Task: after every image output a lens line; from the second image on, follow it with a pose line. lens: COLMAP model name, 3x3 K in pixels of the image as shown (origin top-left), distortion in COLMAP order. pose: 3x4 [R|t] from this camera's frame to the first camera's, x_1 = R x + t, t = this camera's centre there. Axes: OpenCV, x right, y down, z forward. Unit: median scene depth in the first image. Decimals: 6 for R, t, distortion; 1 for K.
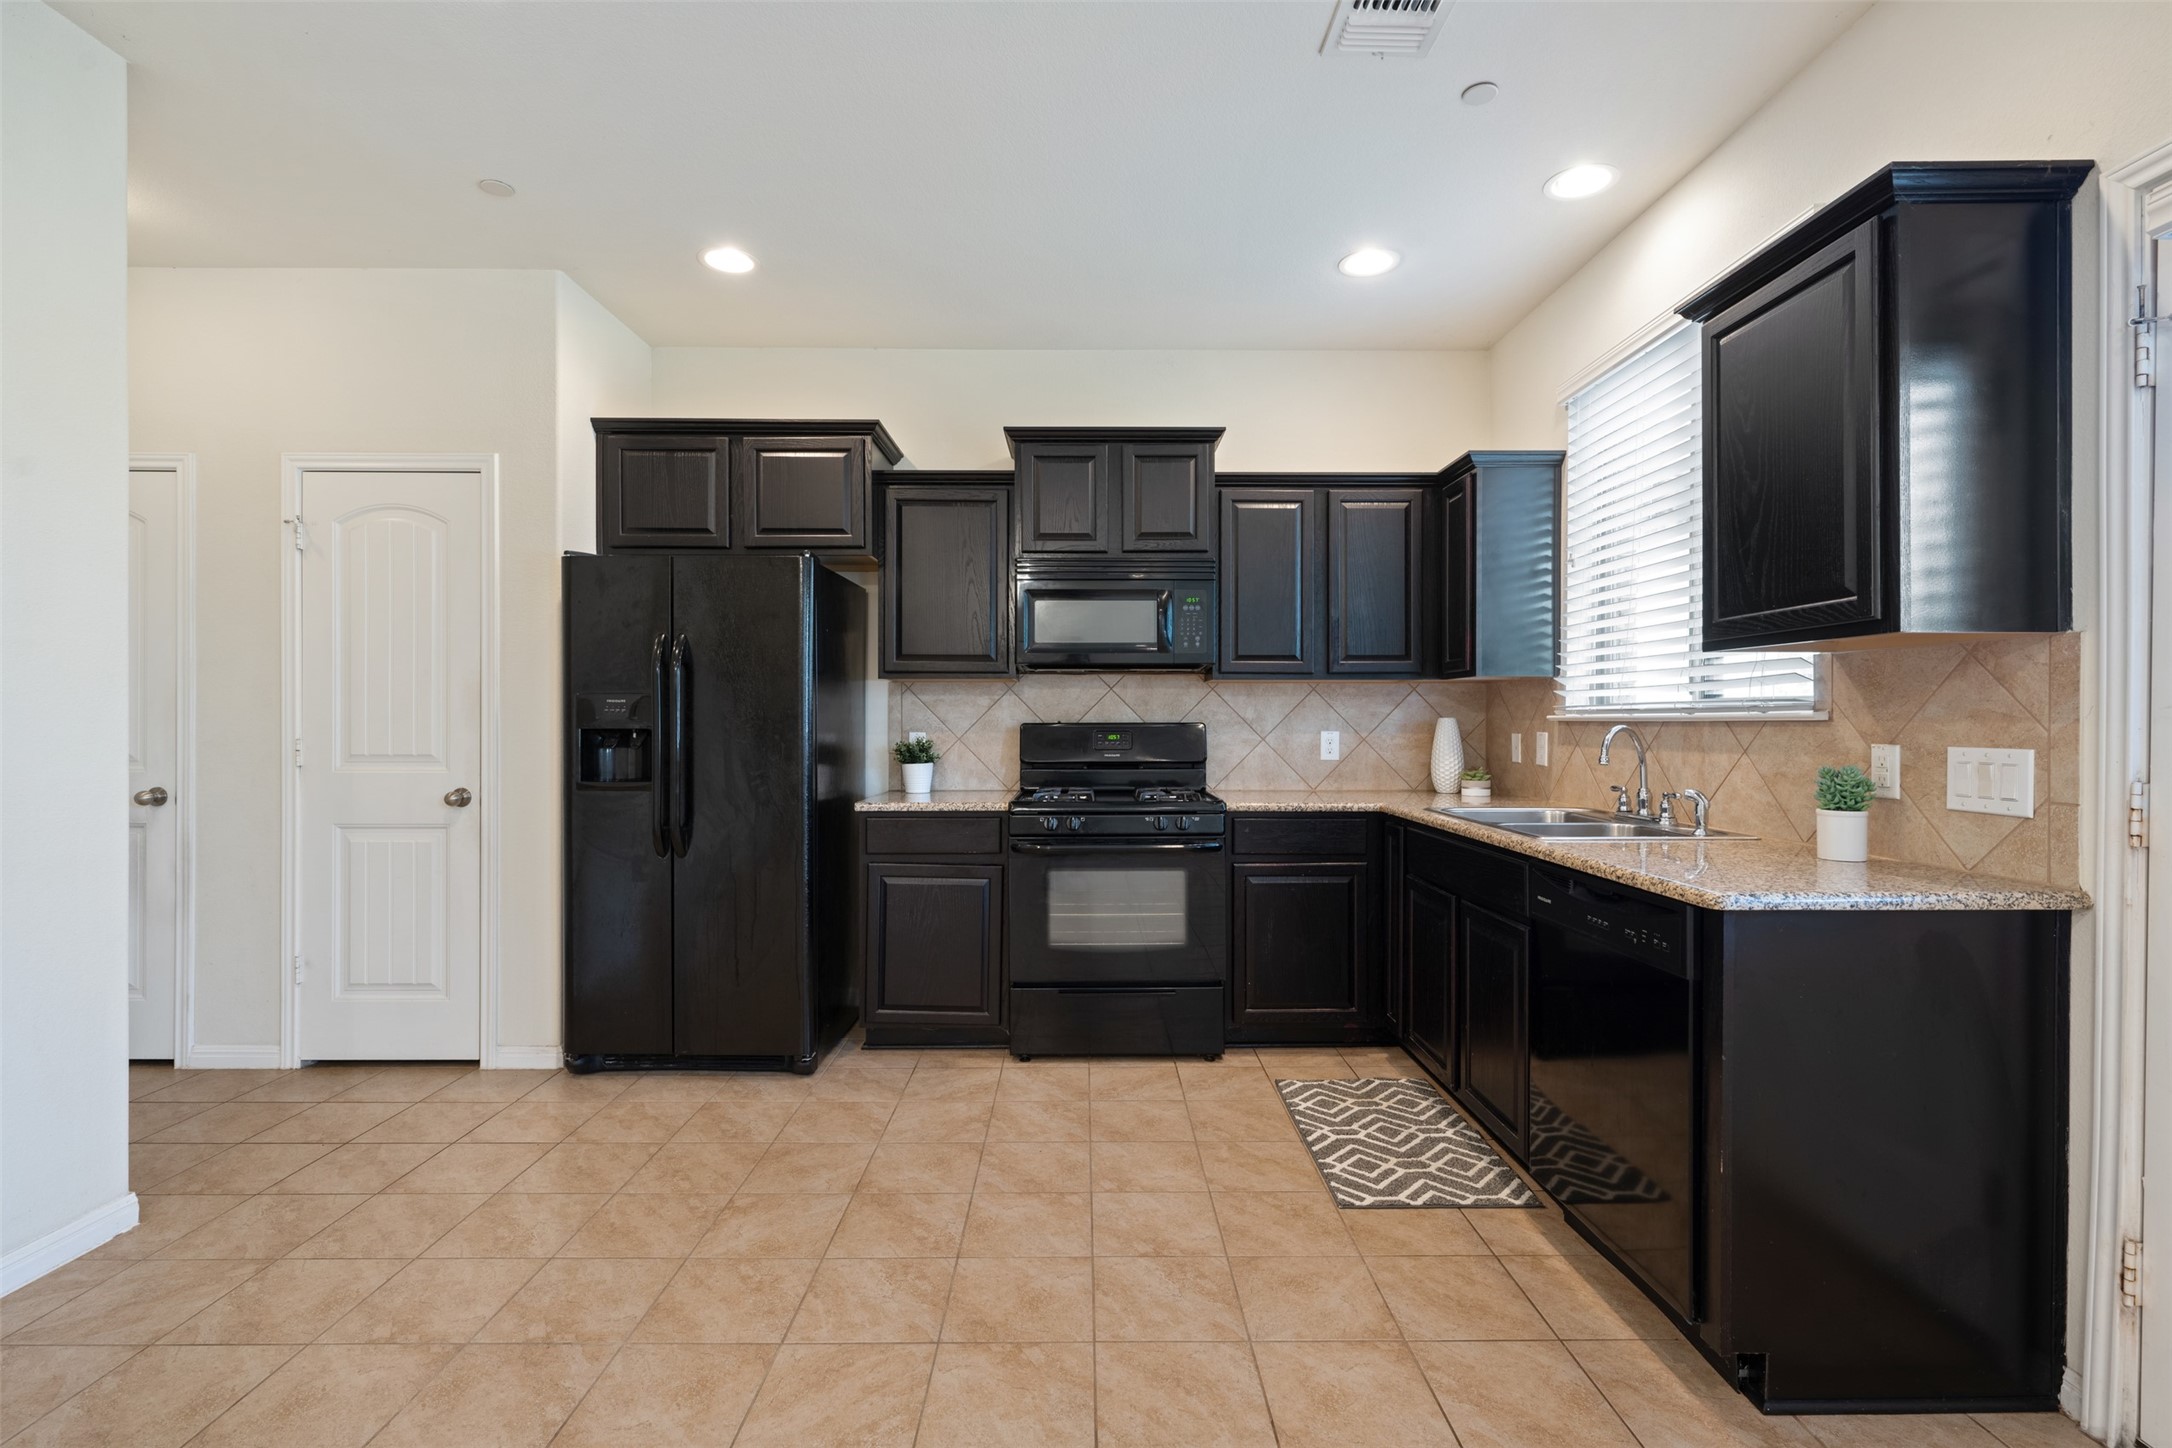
lens RADIAL K [[966.0, 0, 1086.0], [0, 966.0, 724.0], [0, 0, 1]] dist [-0.000752, -0.000158]
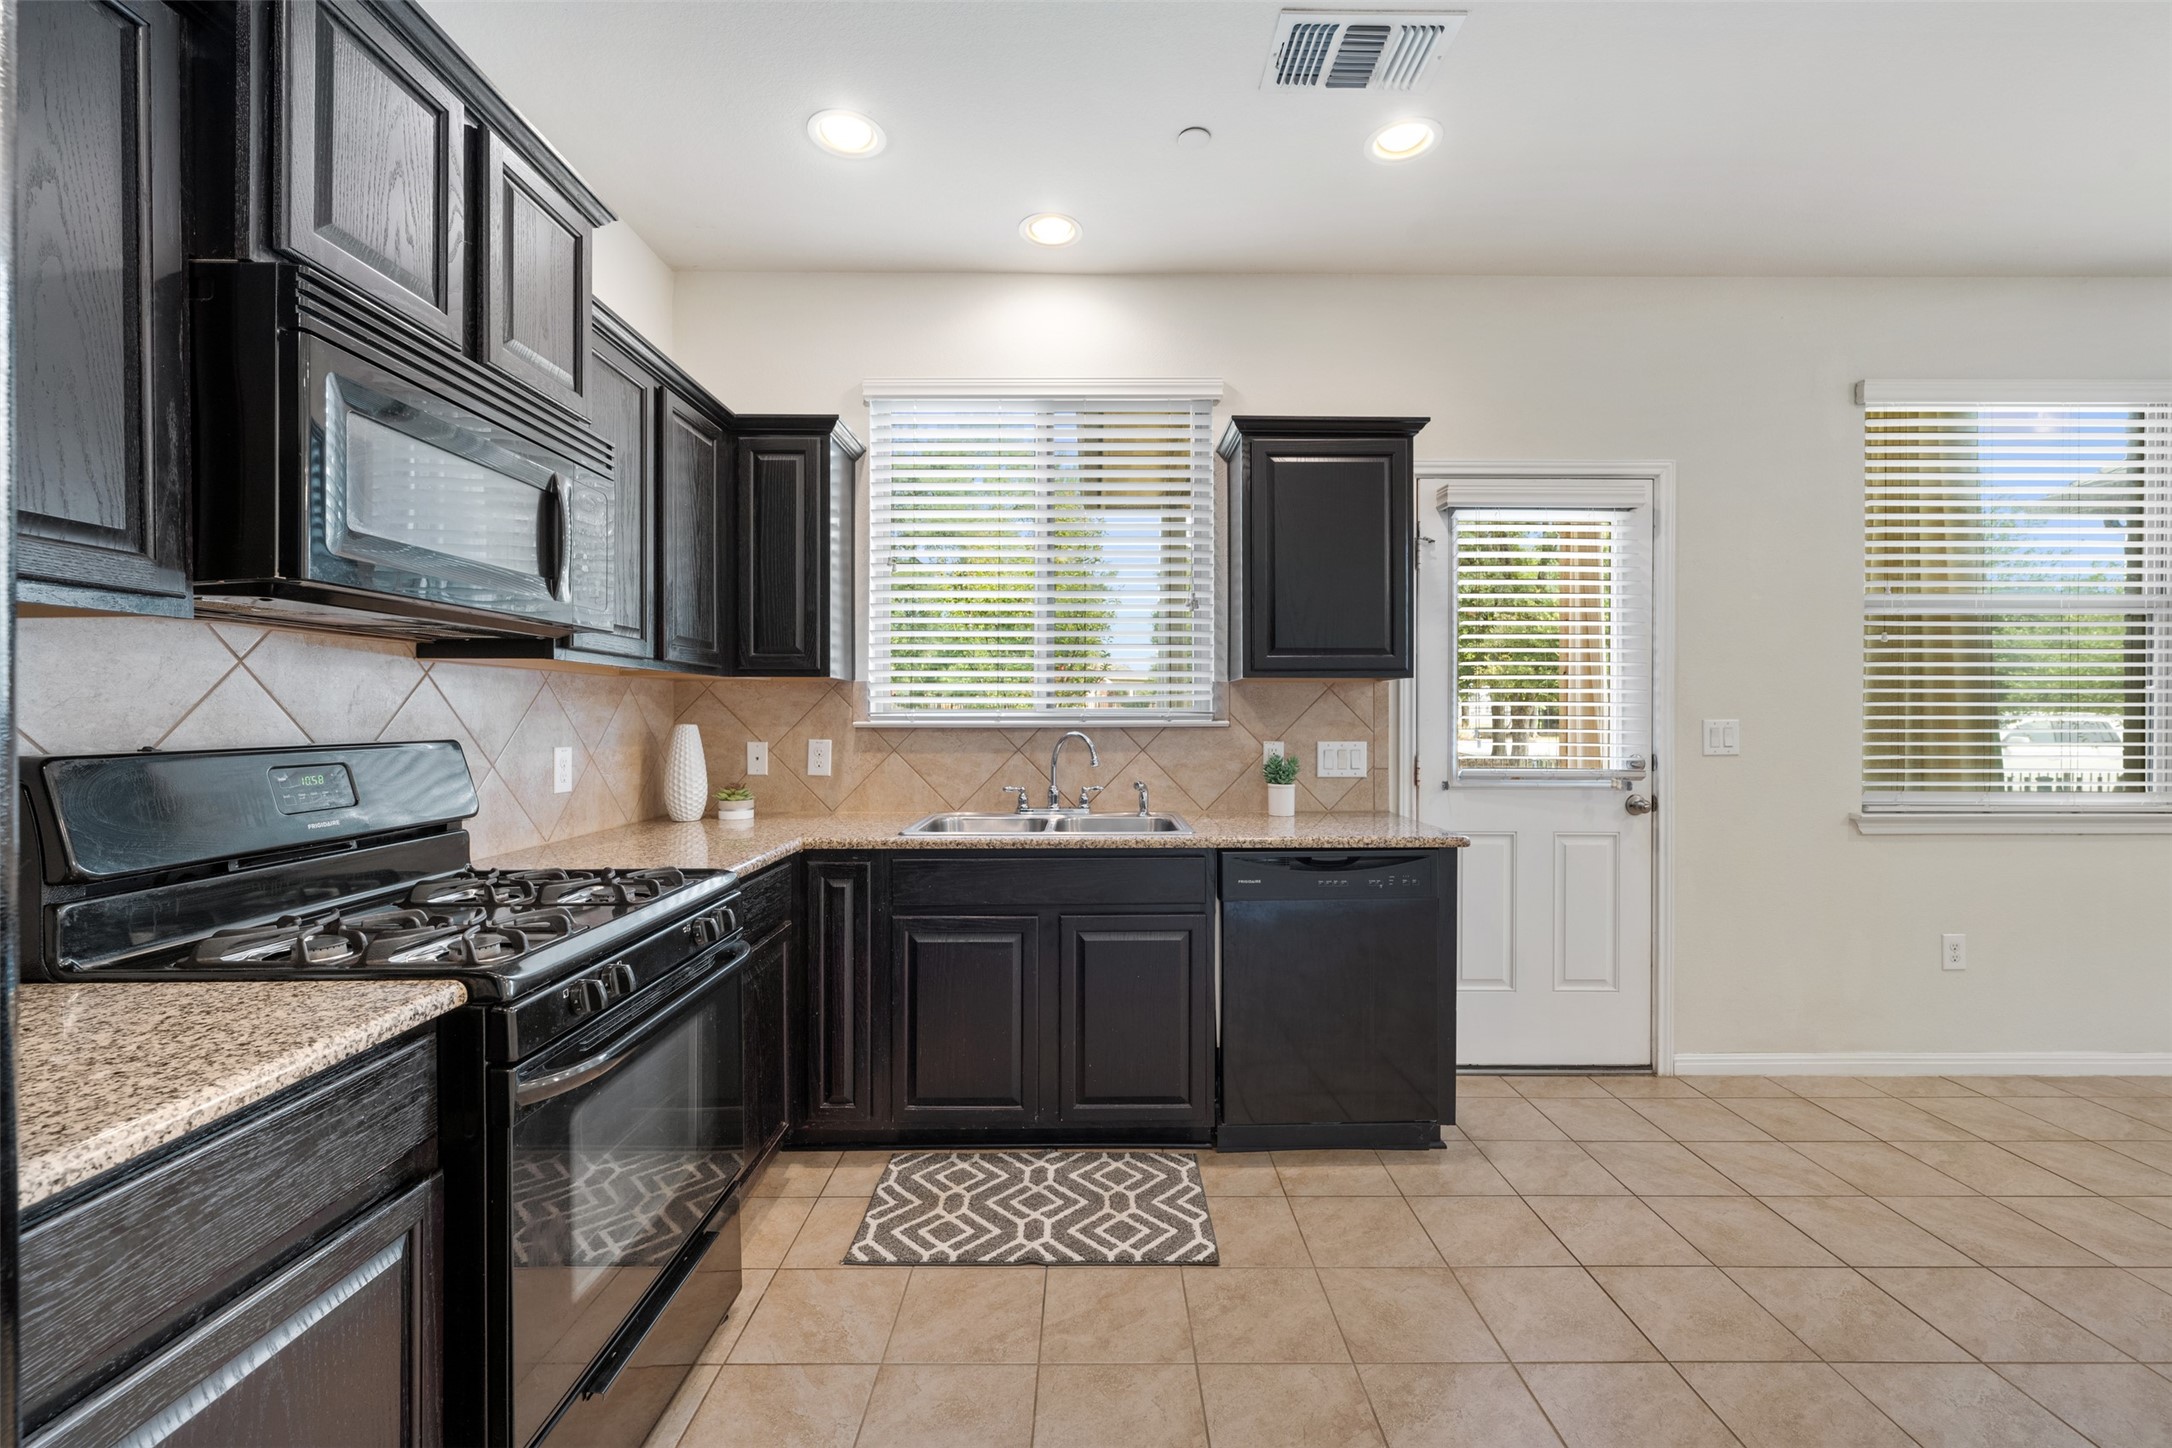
lens RADIAL K [[907.0, 0, 1086.0], [0, 907.0, 724.0], [0, 0, 1]] dist [-0.000201, -0.000067]
pose [[0.010293, -0.009695, 0.999900, -0.416229], [0.005493, 0.999938, 0.009639, -0.014550], [-0.999932, 0.005393, 0.010345, 0.781868]]
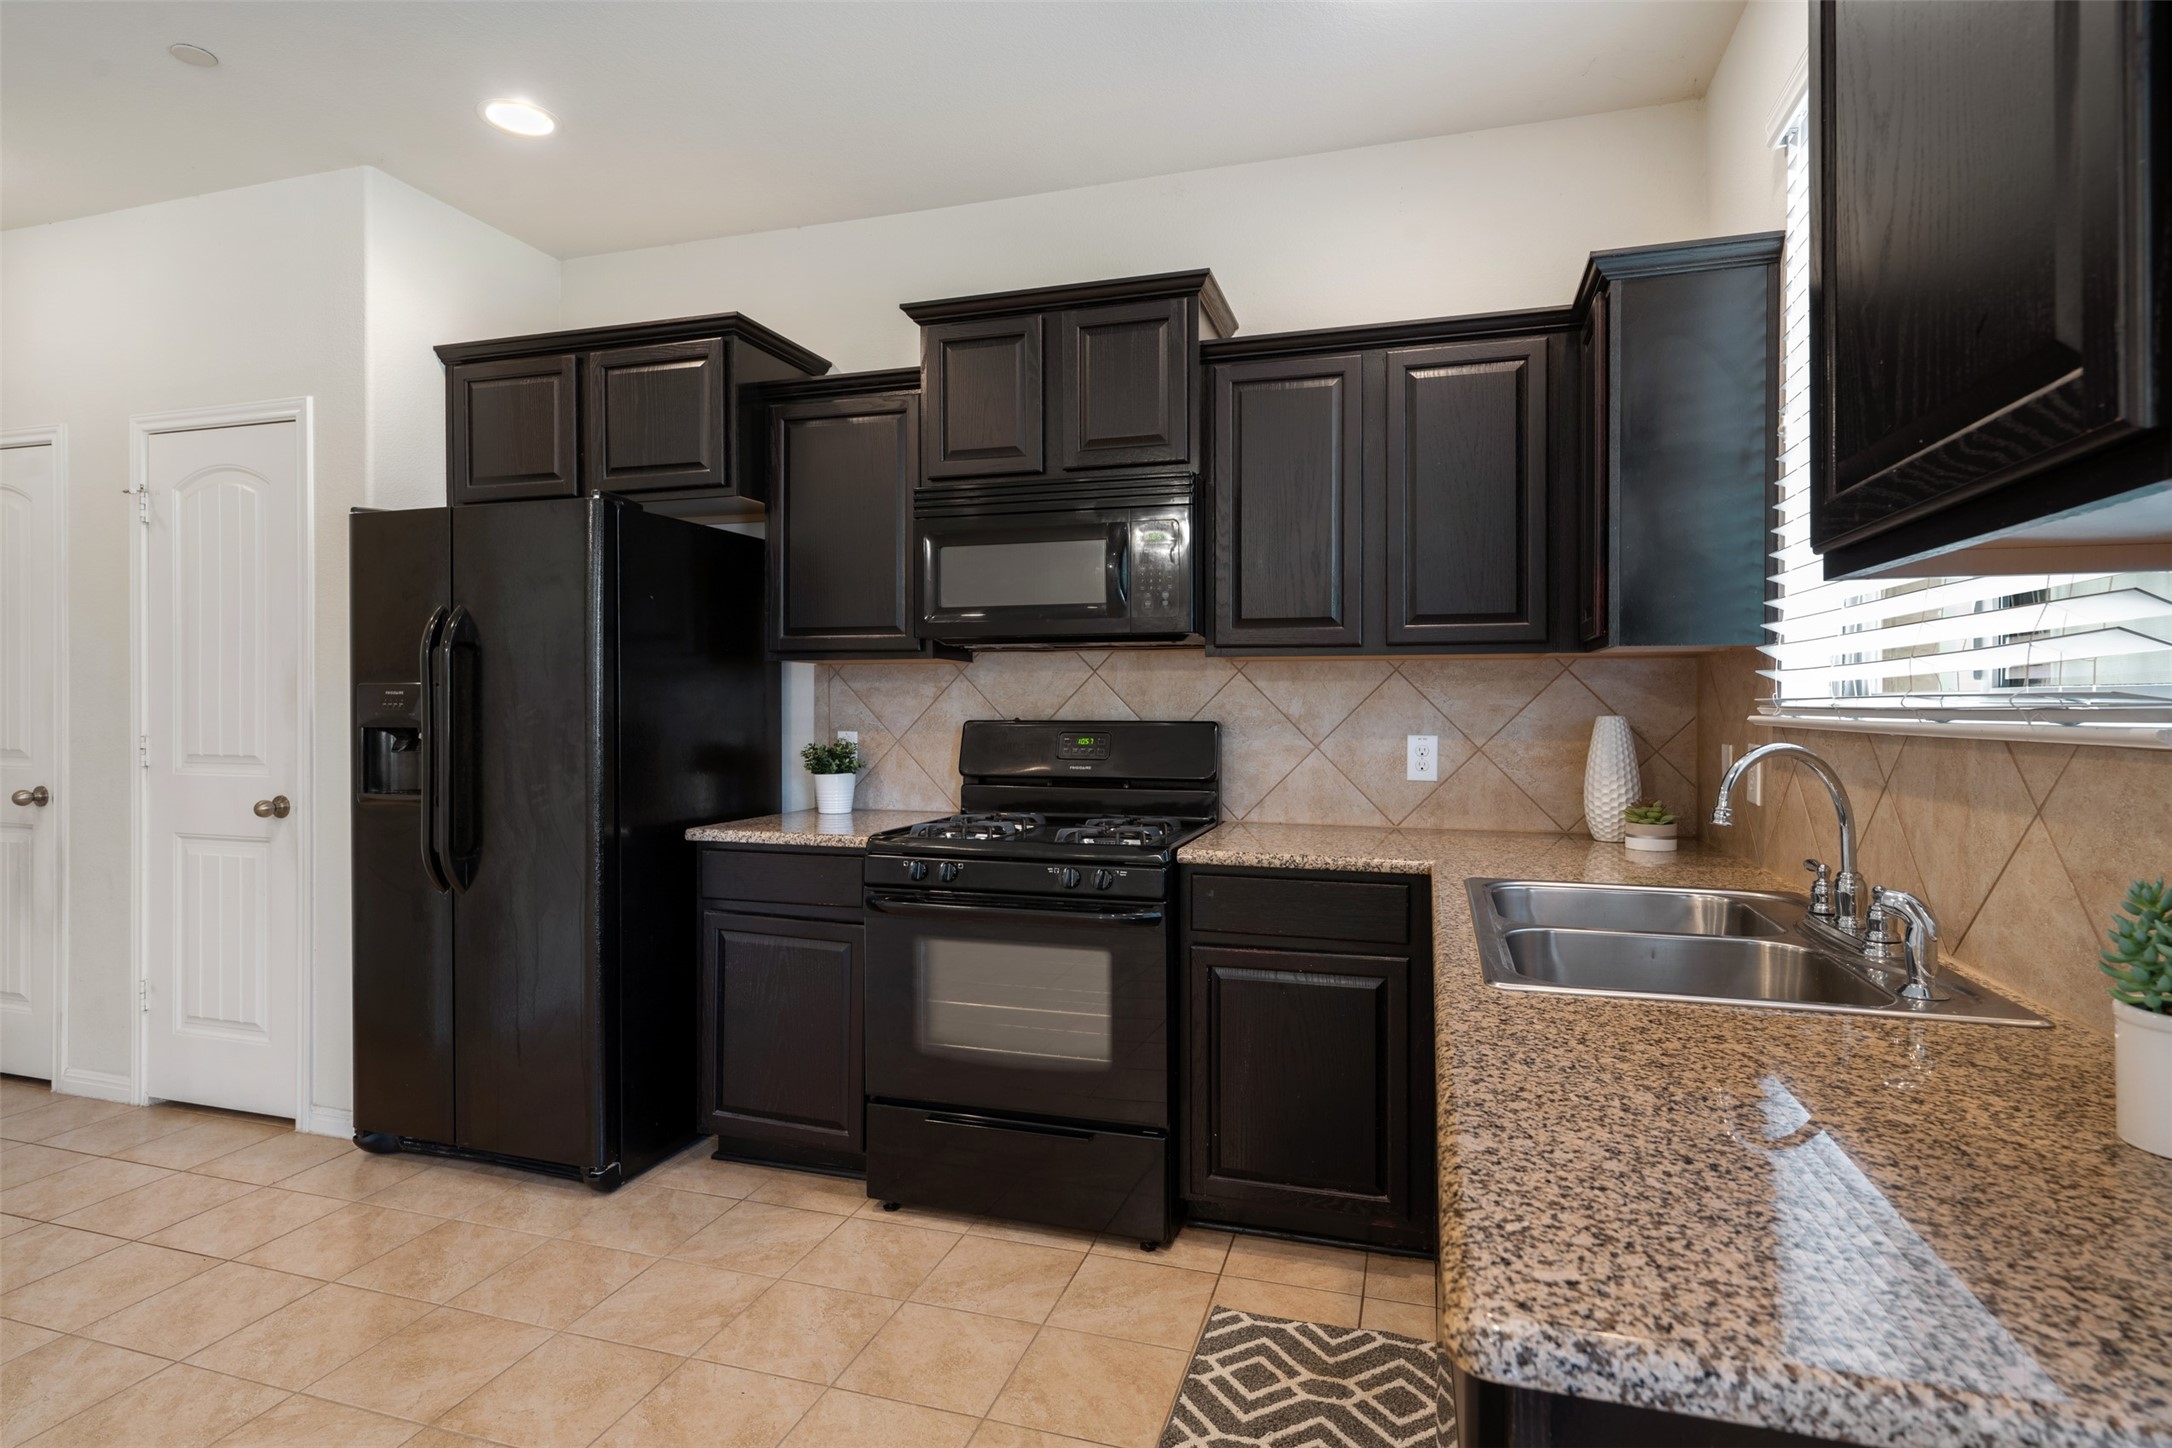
lens RADIAL K [[1087.5, 0, 1087.4], [0, 1087.5, 709.4], [0, 0, 1]] dist [0.000608, 0.000342]
pose [[0.954411, 0.003014, -0.298479, 0.309018], [-0.002684, 0.999995, 0.001514, -0.012468], [0.298483, -0.000643, 0.954415, 0.299286]]
